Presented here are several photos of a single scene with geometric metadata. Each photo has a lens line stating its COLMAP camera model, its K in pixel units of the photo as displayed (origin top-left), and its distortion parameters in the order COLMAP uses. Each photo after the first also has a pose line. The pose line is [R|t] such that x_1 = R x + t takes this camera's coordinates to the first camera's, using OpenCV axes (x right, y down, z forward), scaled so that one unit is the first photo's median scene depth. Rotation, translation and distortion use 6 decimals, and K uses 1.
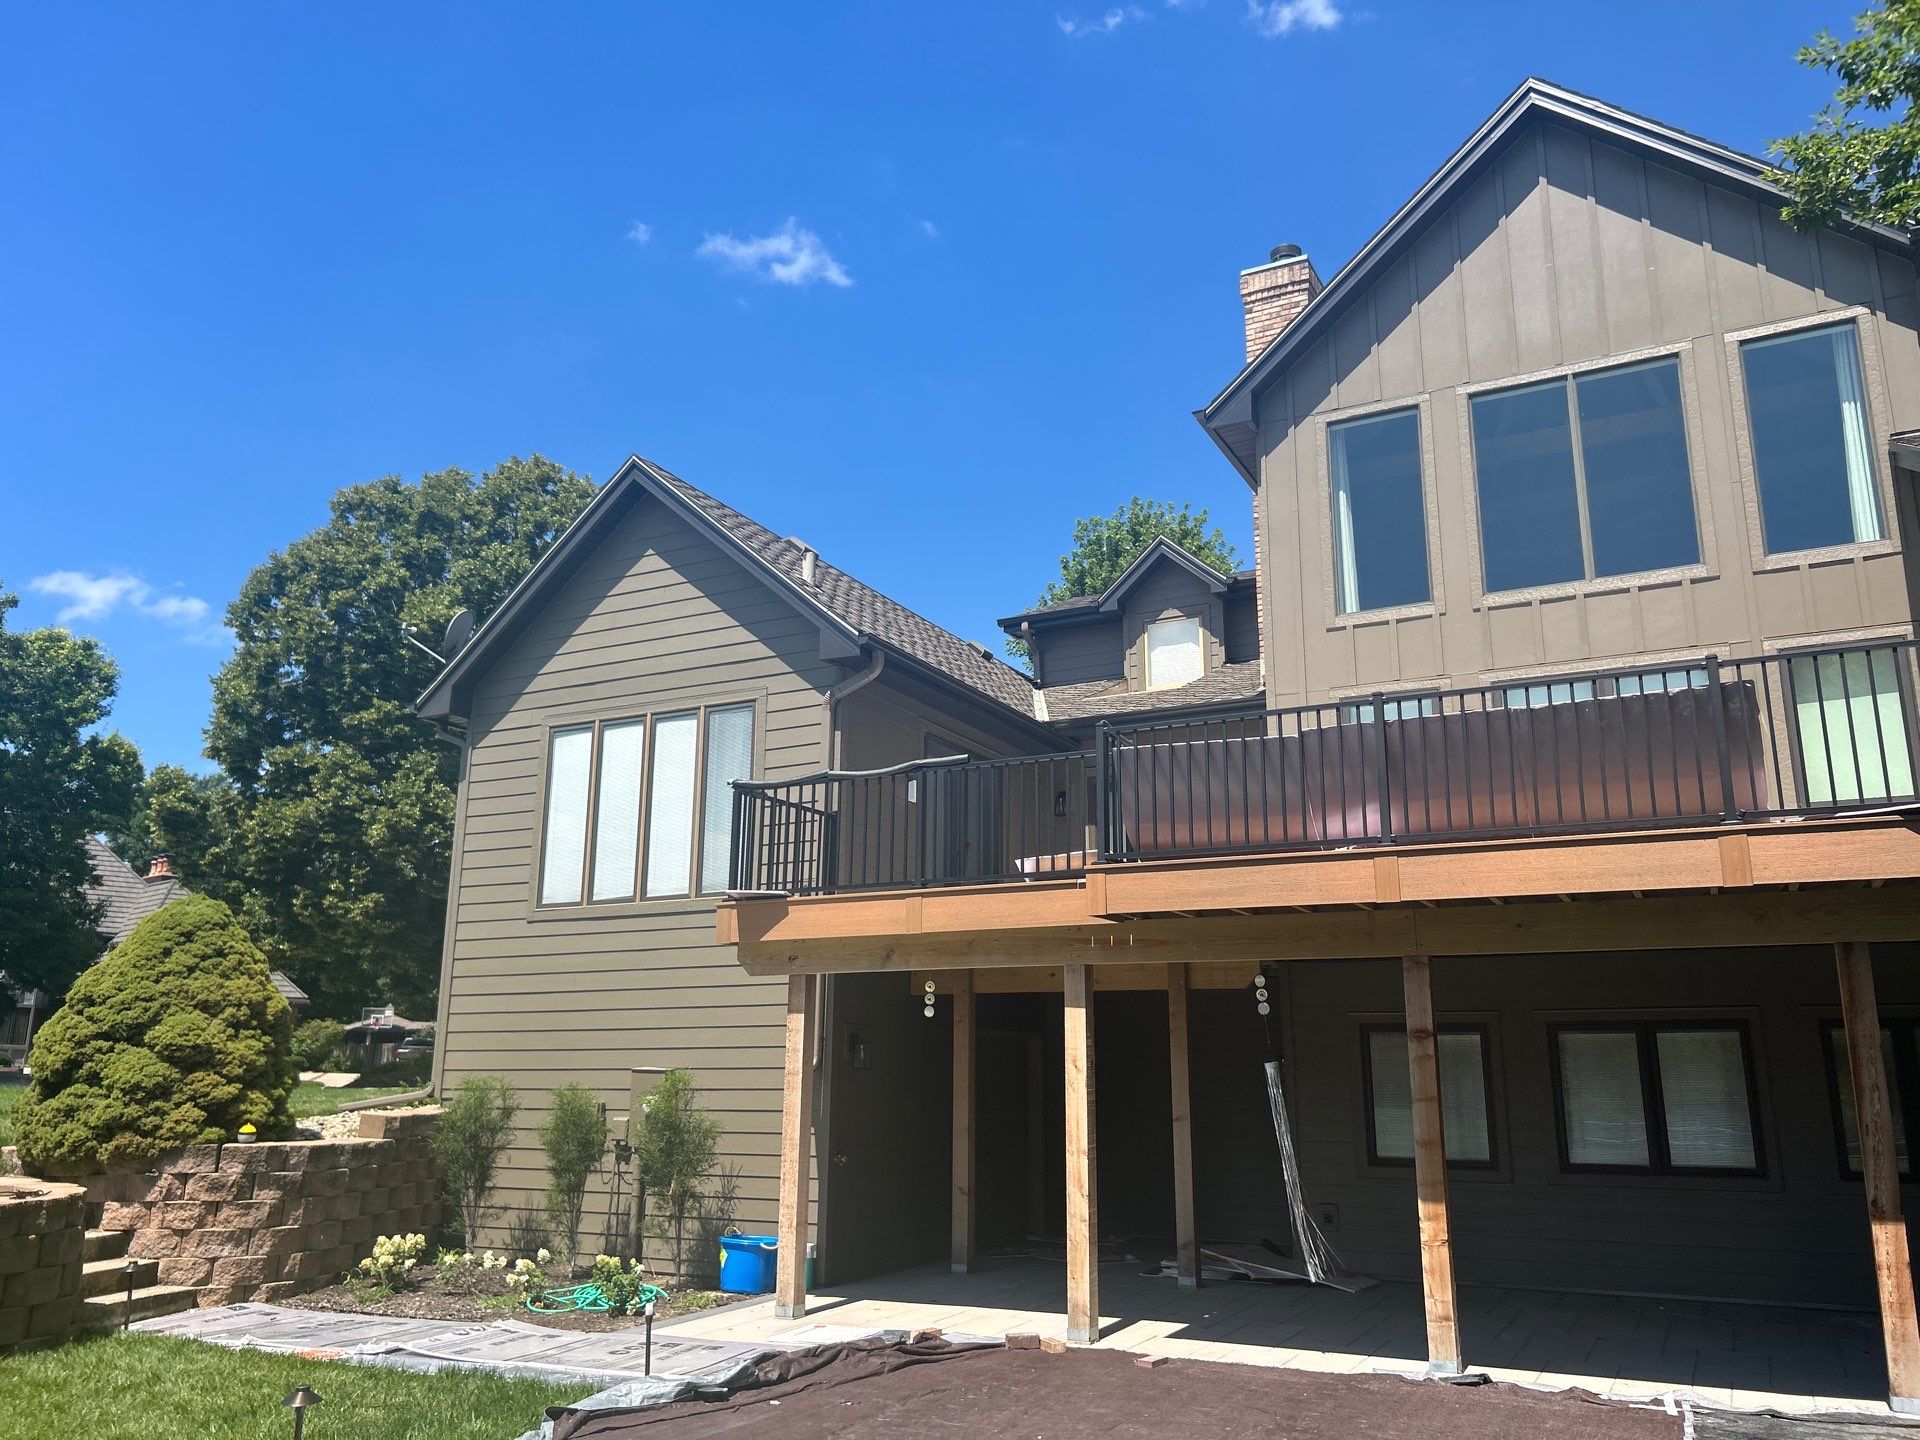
lens RADIAL K [[1405.0, 0, 982.8], [0, 1405.0, 720.3], [0, 0, 1]] dist [0.114987, -0.199268]
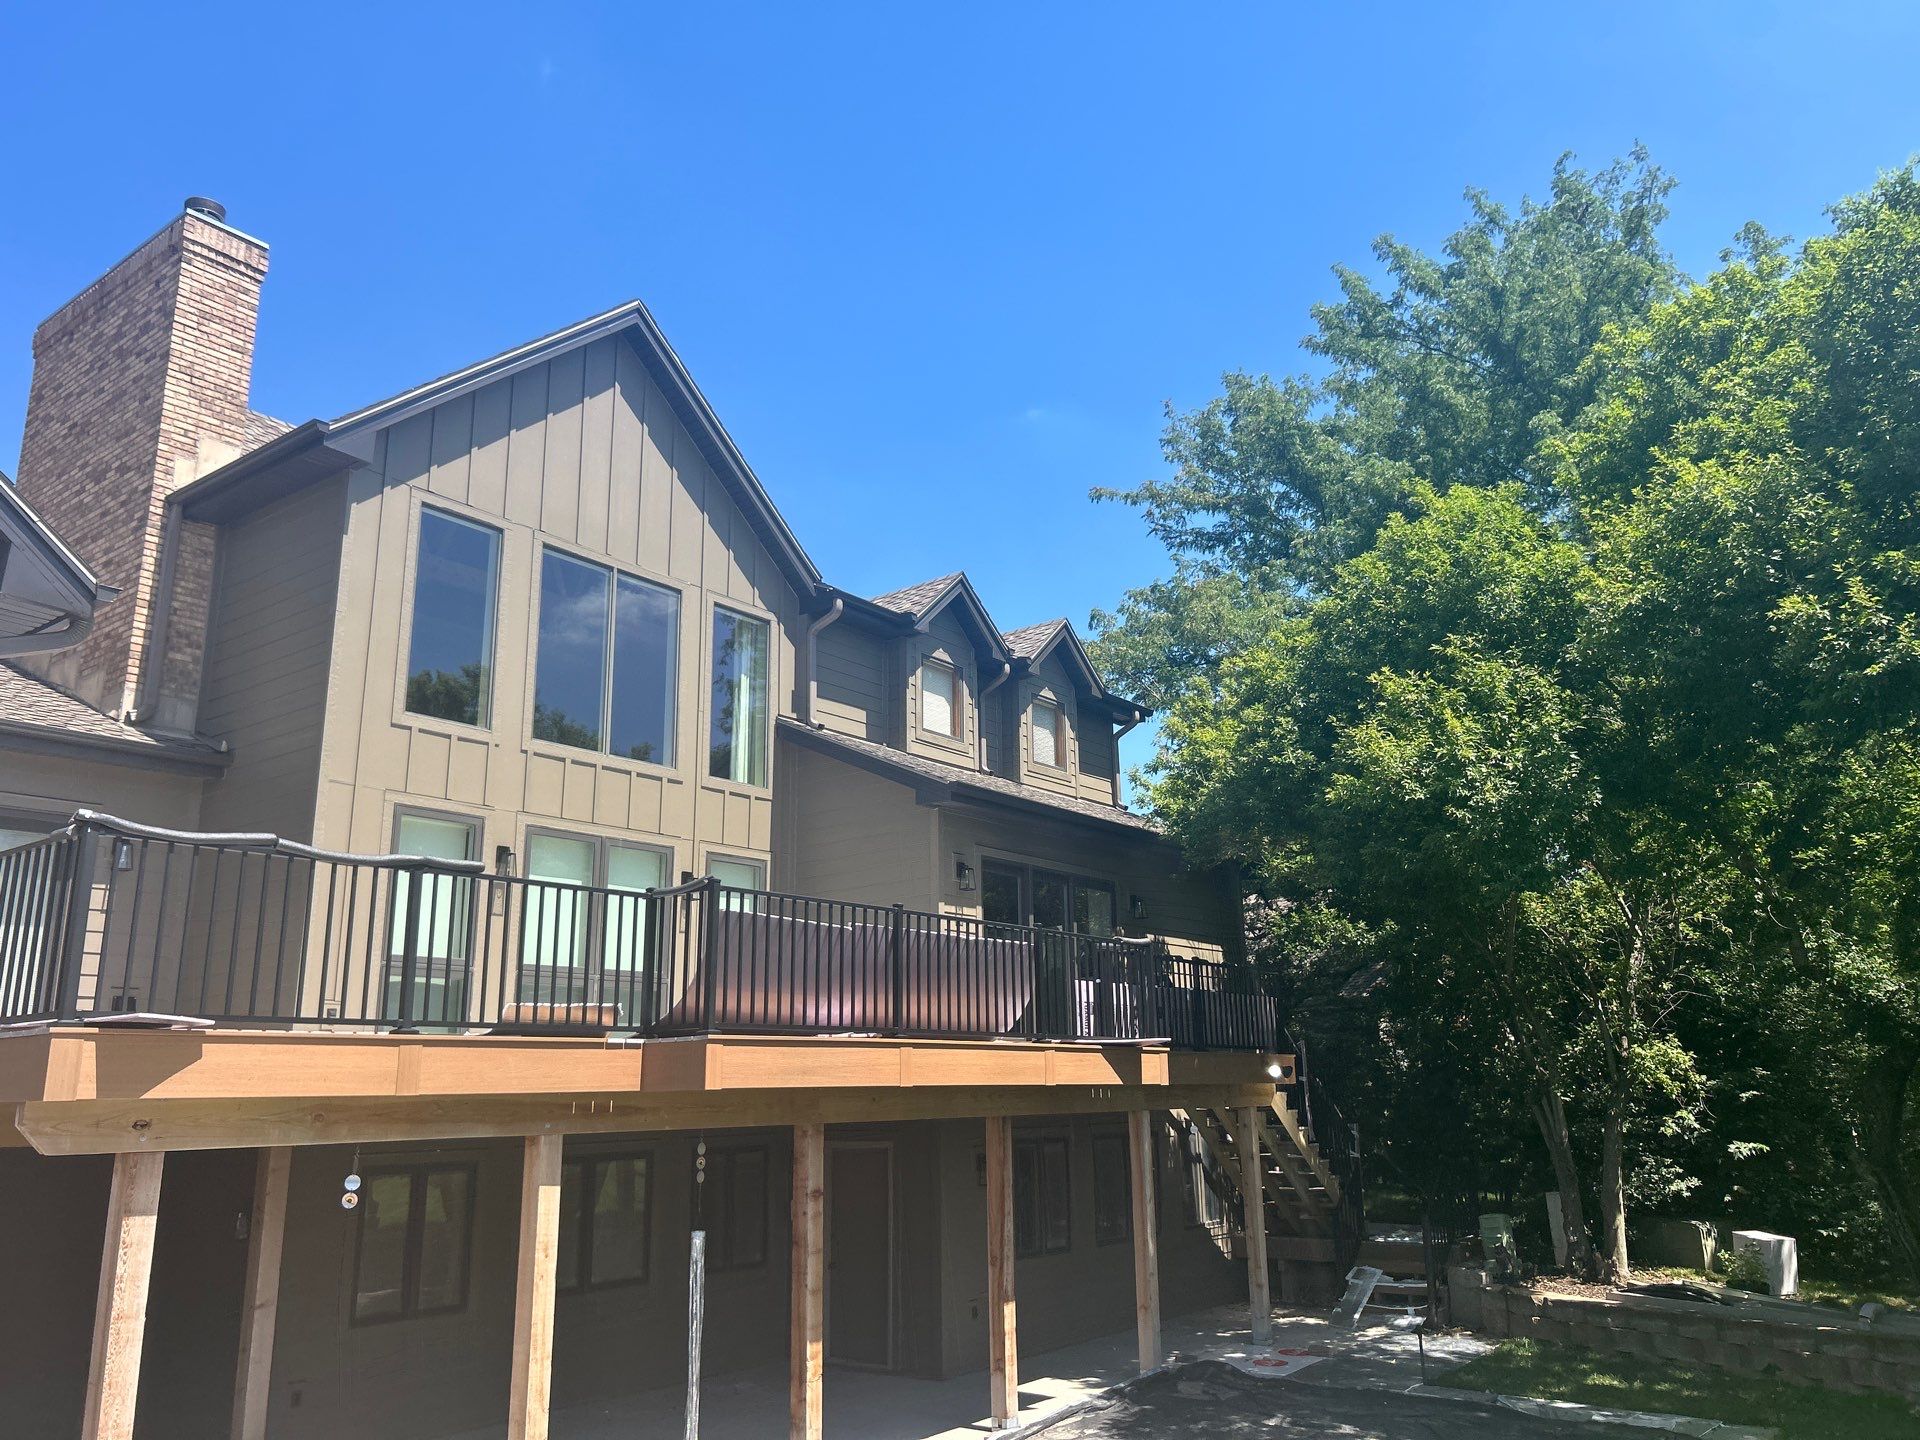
lens RADIAL K [[1411.0, 0, 929.0], [0, 1411.0, 740.4], [0, 0, 1]] dist [0.002389, 0.000555]
pose [[0.209083, 0.231961, 0.949989, -0.567454], [-0.222863, 0.957198, -0.184672, 0.038868], [-0.952164, -0.173106, 0.251829, 0.458622]]
